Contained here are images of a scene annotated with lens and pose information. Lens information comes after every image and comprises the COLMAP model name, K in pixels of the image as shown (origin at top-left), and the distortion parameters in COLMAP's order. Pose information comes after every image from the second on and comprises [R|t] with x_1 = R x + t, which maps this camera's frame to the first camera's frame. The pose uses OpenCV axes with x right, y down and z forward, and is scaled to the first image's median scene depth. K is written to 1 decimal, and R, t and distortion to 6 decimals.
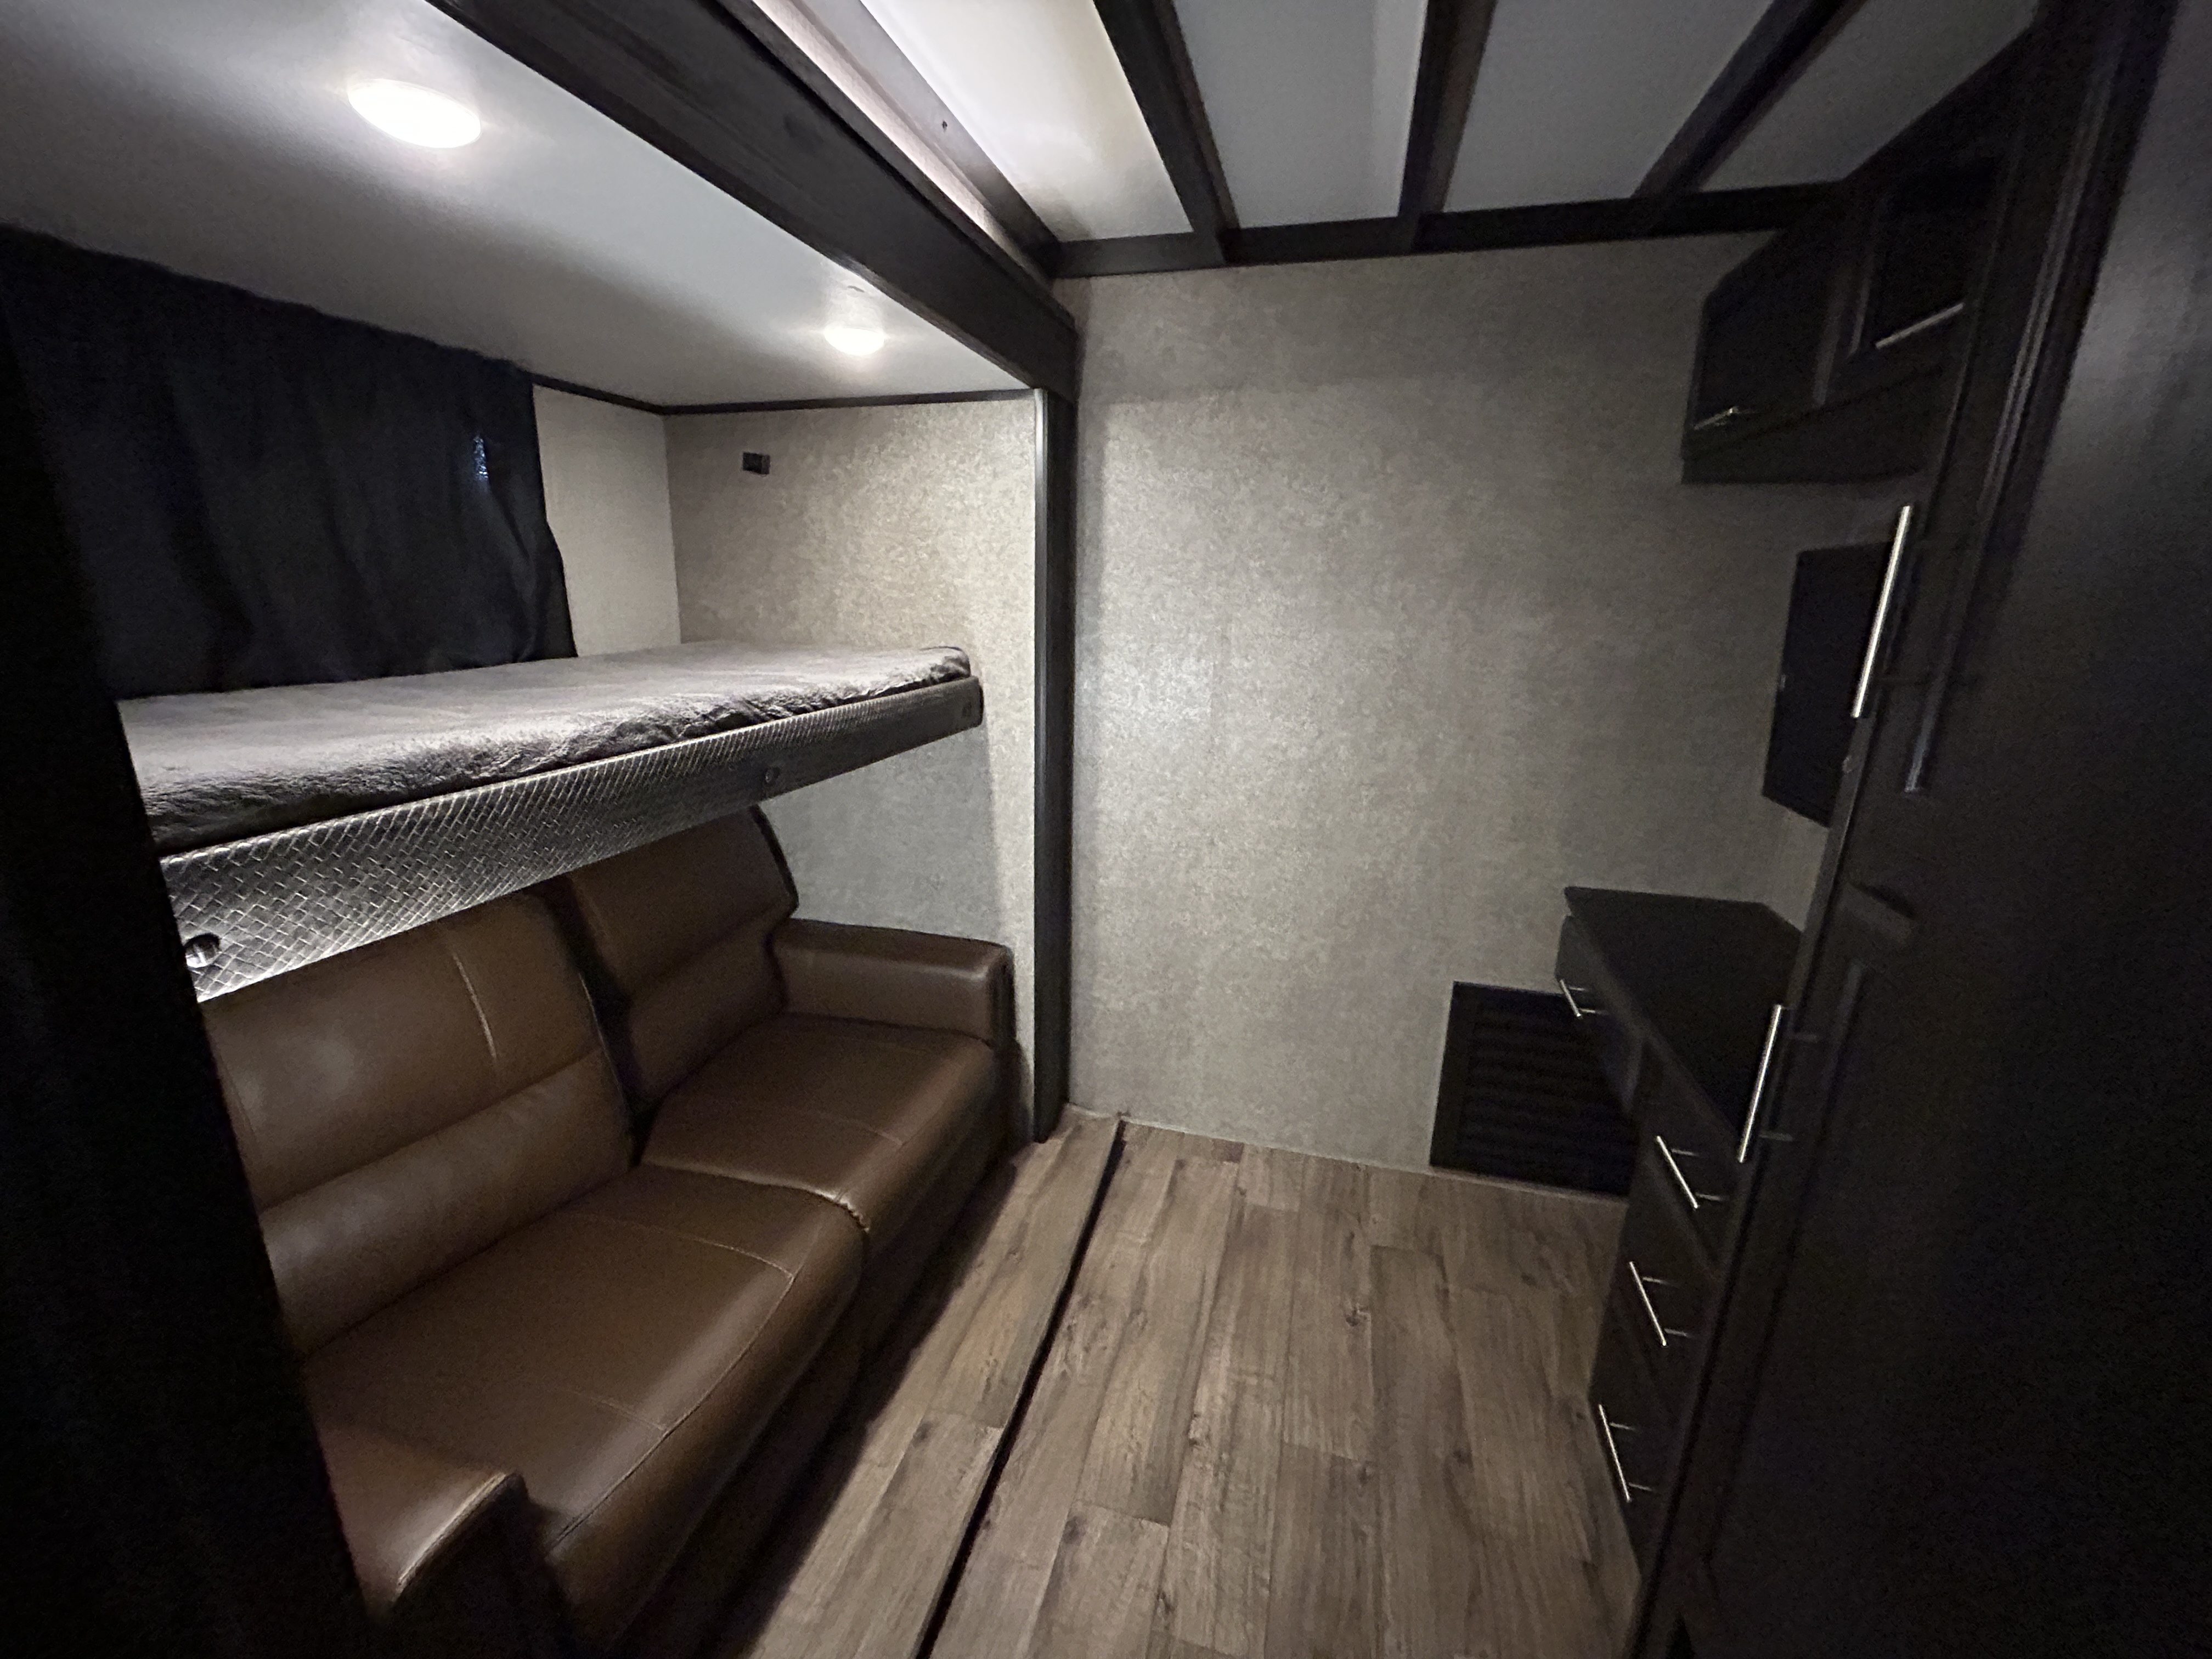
lens RADIAL K [[881.7, 0, 1092.7], [0, 881.7, 832.9], [0, 0, 1]] dist [0.000289, -0.000037]
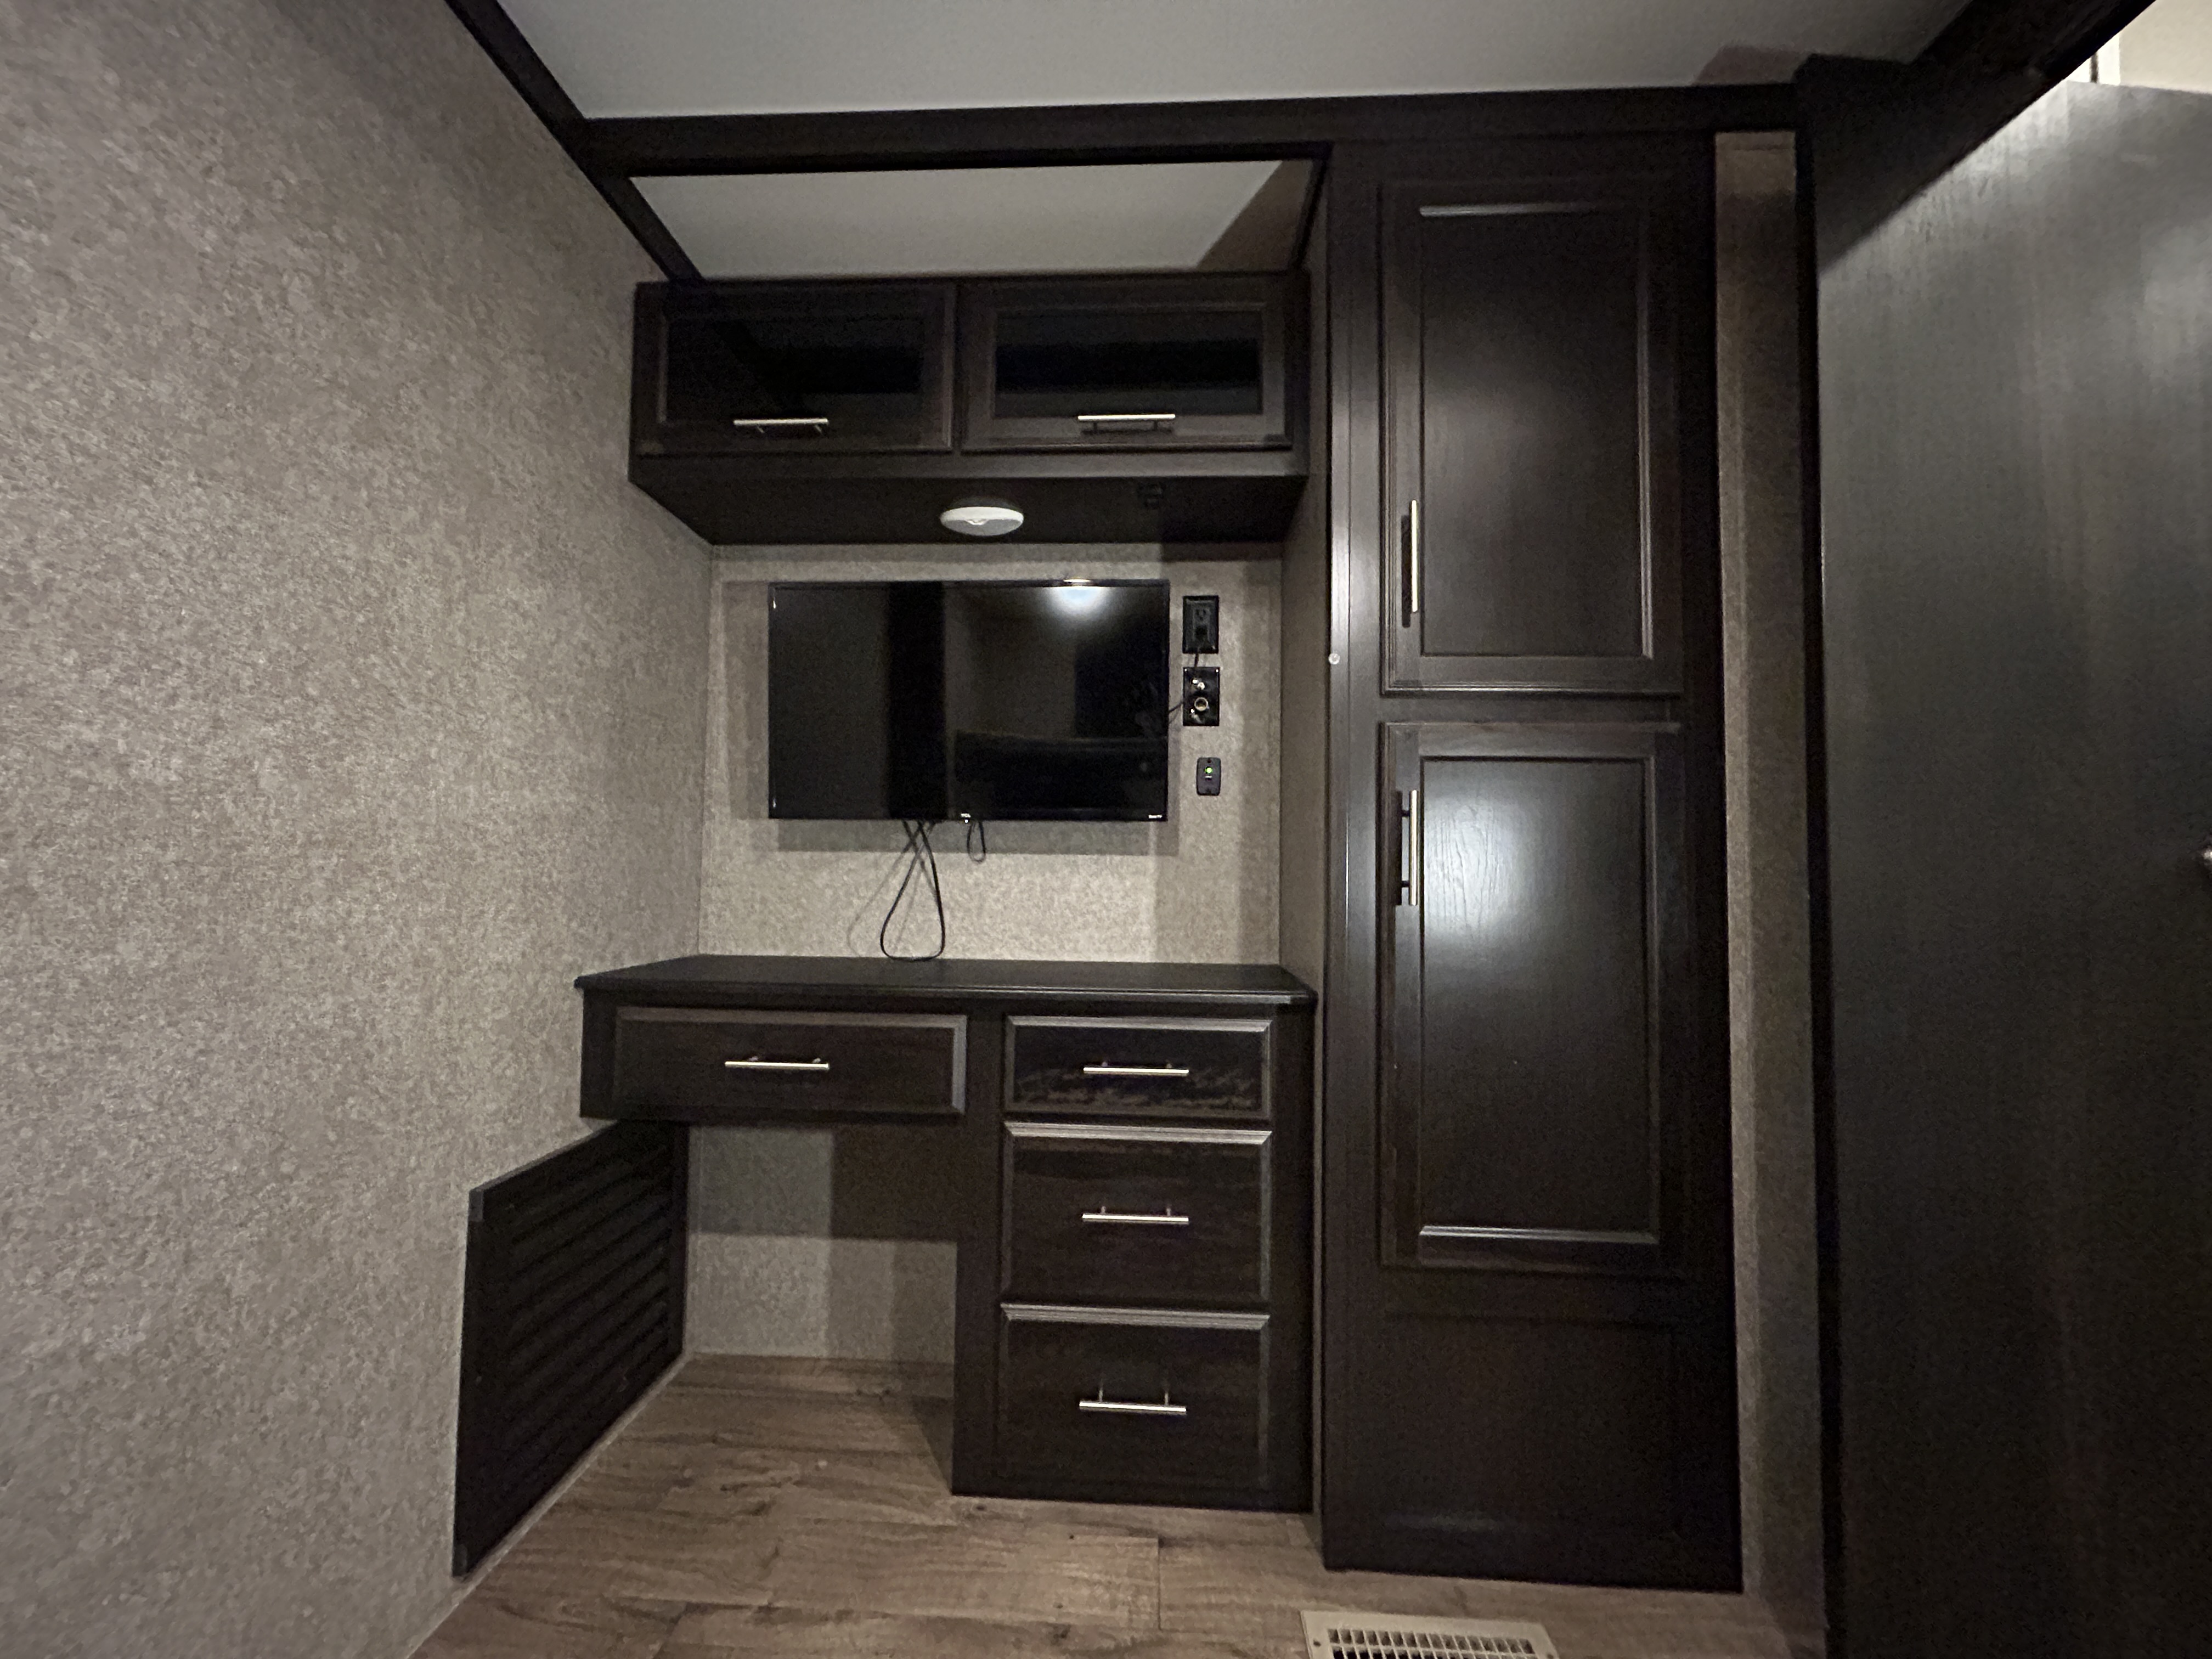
lens RADIAL K [[881.7, 0, 1052.1], [0, 881.7, 845.6], [0, 0, 1]] dist [0.000289, -0.000037]
pose [[-0.180935, 0.021234, 0.983266, -0.272542], [0.271042, 0.962128, 0.029098, 0.046941], [-0.945409, 0.271772, -0.179838, 0.838012]]
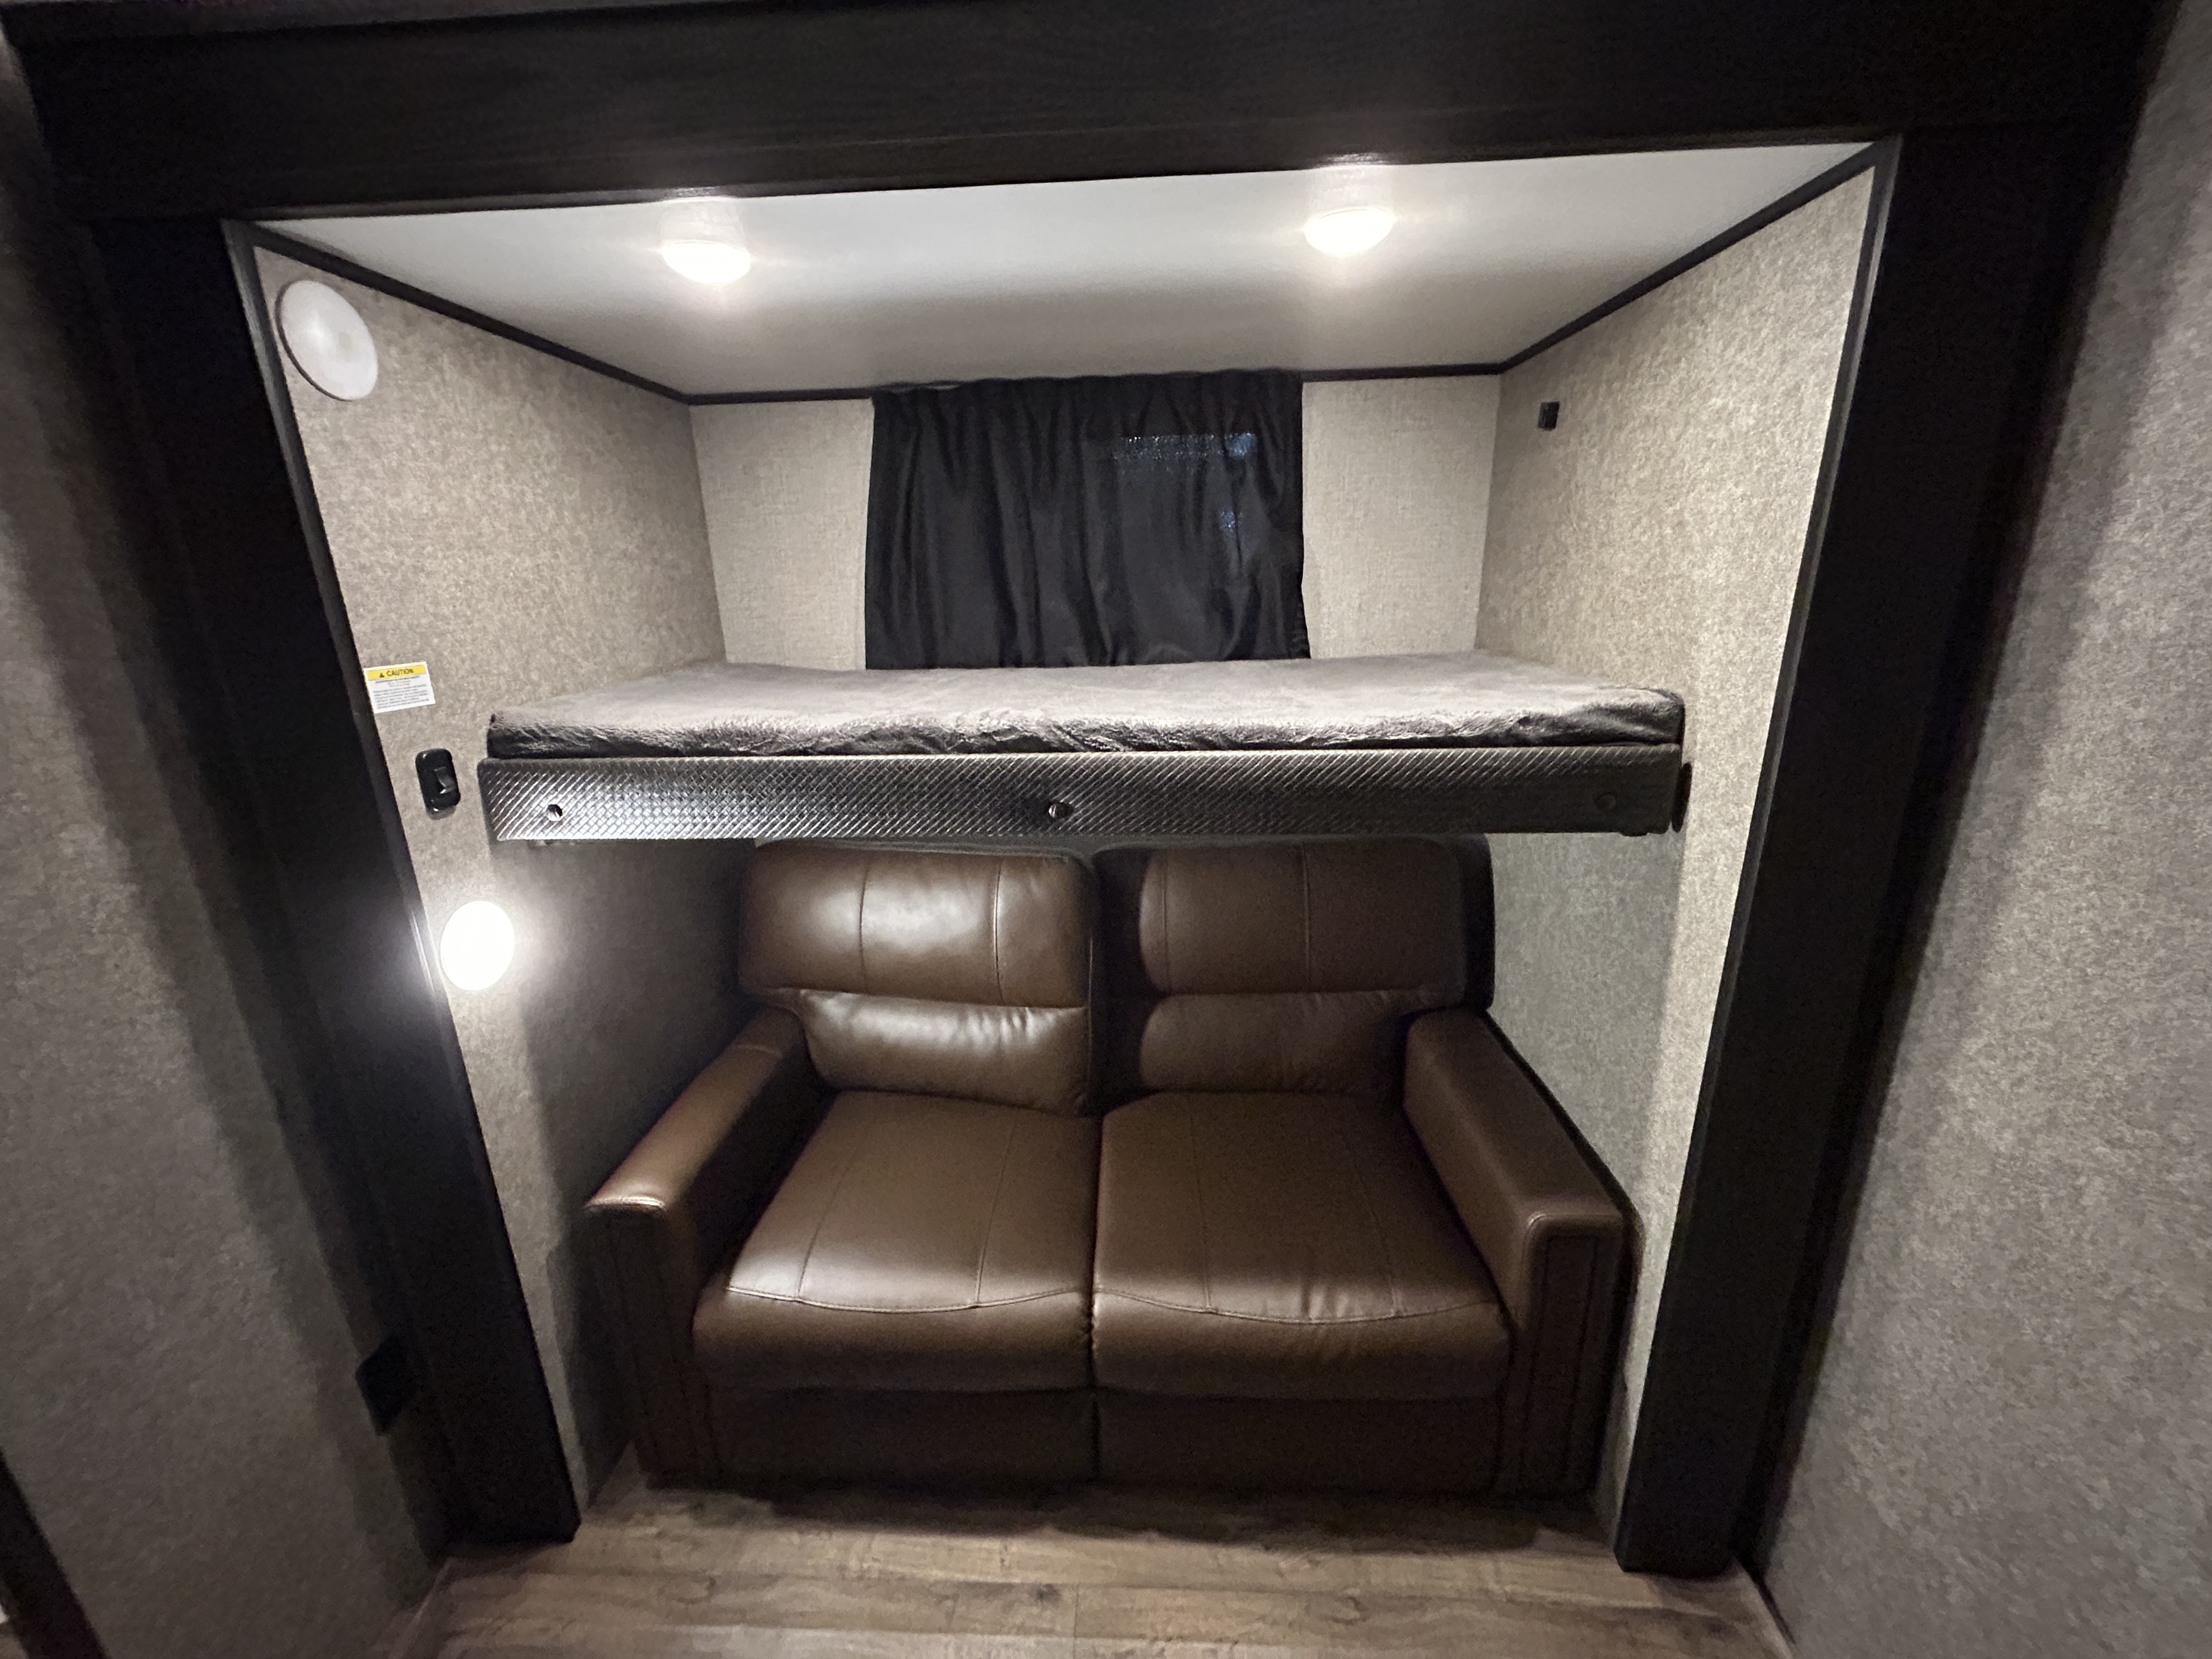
lens RADIAL K [[881.7, 0, 1092.6], [0, 881.7, 830.6], [0, 0, 1]] dist [0.000289, -0.000037]
pose [[0.221004, 0.258721, -0.940330, 0.376752], [-0.235841, 0.949733, 0.205879, -0.181258], [0.946328, 0.176268, 0.270912, 0.599780]]
